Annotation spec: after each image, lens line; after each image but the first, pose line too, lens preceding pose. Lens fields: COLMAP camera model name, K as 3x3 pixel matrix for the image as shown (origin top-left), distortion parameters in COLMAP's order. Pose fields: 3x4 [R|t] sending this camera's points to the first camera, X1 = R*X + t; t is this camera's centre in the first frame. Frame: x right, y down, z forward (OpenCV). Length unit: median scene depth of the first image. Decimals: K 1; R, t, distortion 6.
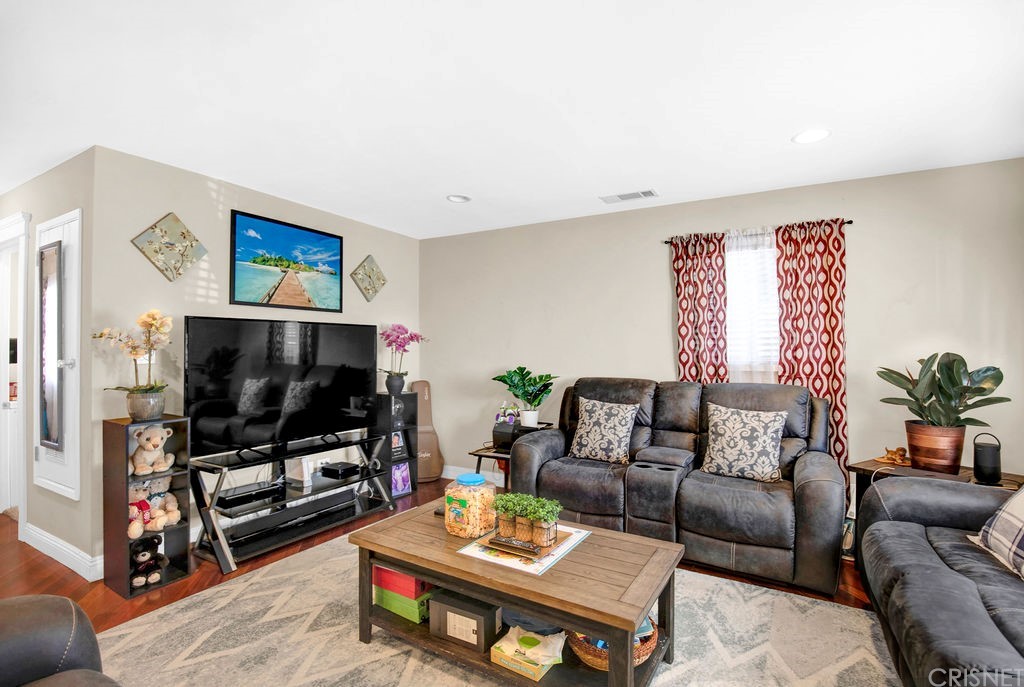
lens RADIAL K [[472.4, 0, 513.7], [0, 472.4, 341.5], [0, 0, 1]] dist [-0.035365, 0.007024]
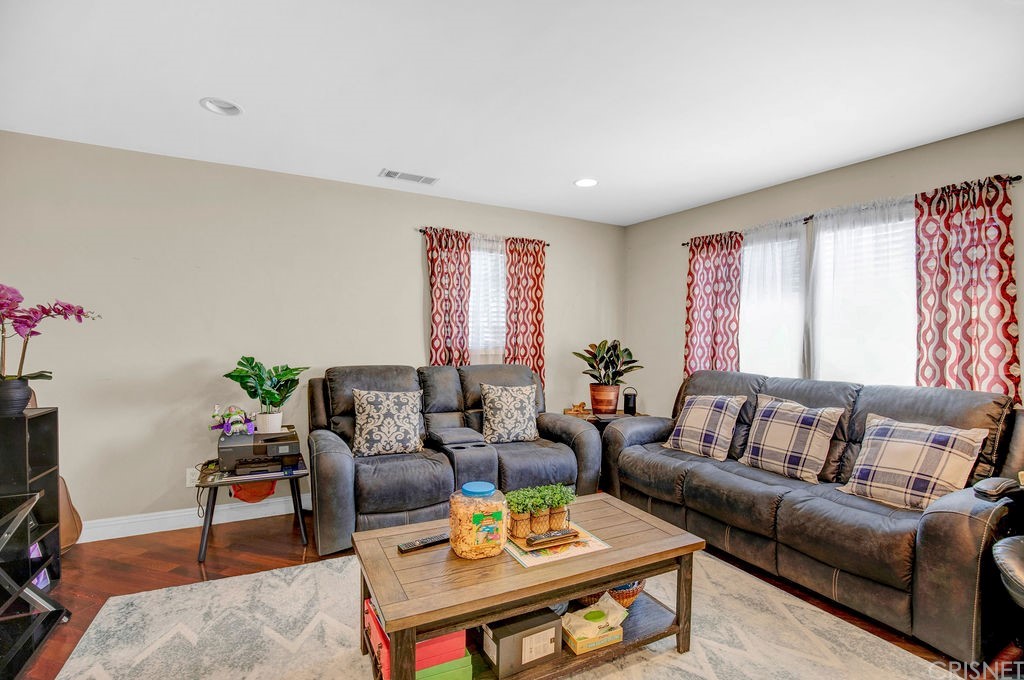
lens RADIAL K [[472.4, 0, 504.5], [0, 472.4, 342.8], [0, 0, 1]] dist [-0.035365, 0.007024]
pose [[0.537839, -0.005604, 0.843029, -0.514148], [-0.026072, 0.999389, 0.023277, 0.004433], [-0.842645, -0.034499, 0.537364, 0.335407]]
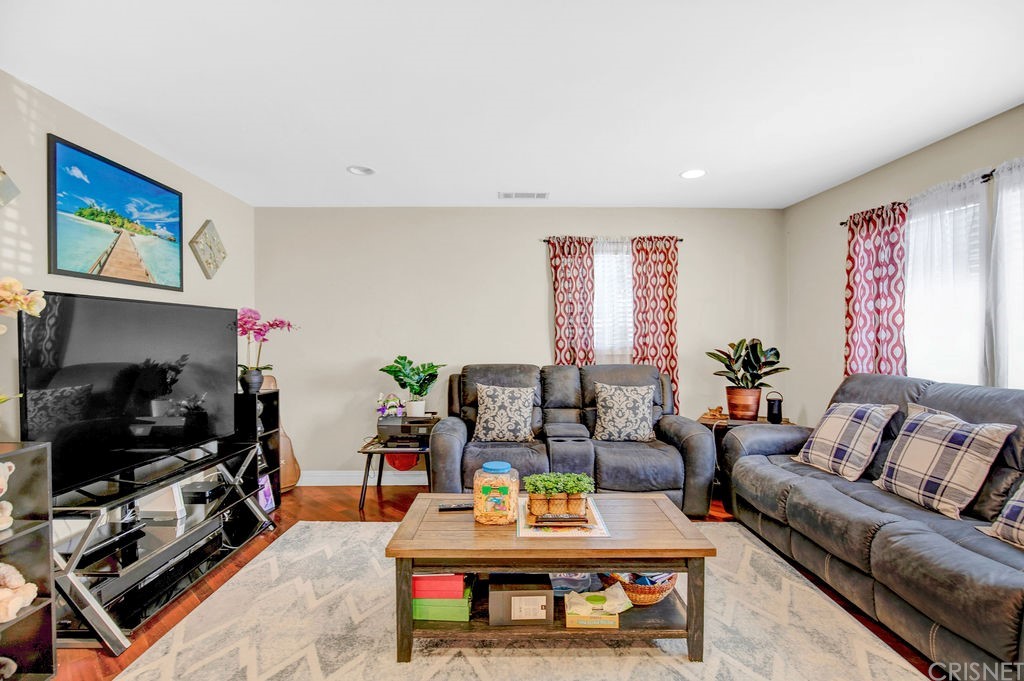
lens RADIAL K [[480.5, 0, 503.7], [0, 480.5, 339.7], [0, 0, 1]] dist [-0.029895, 0.003967]
pose [[0.862426, -0.007973, 0.506121, -0.390812], [-0.003170, 0.999771, 0.021150, -0.000615], [-0.506174, -0.019845, 0.862203, 0.074541]]
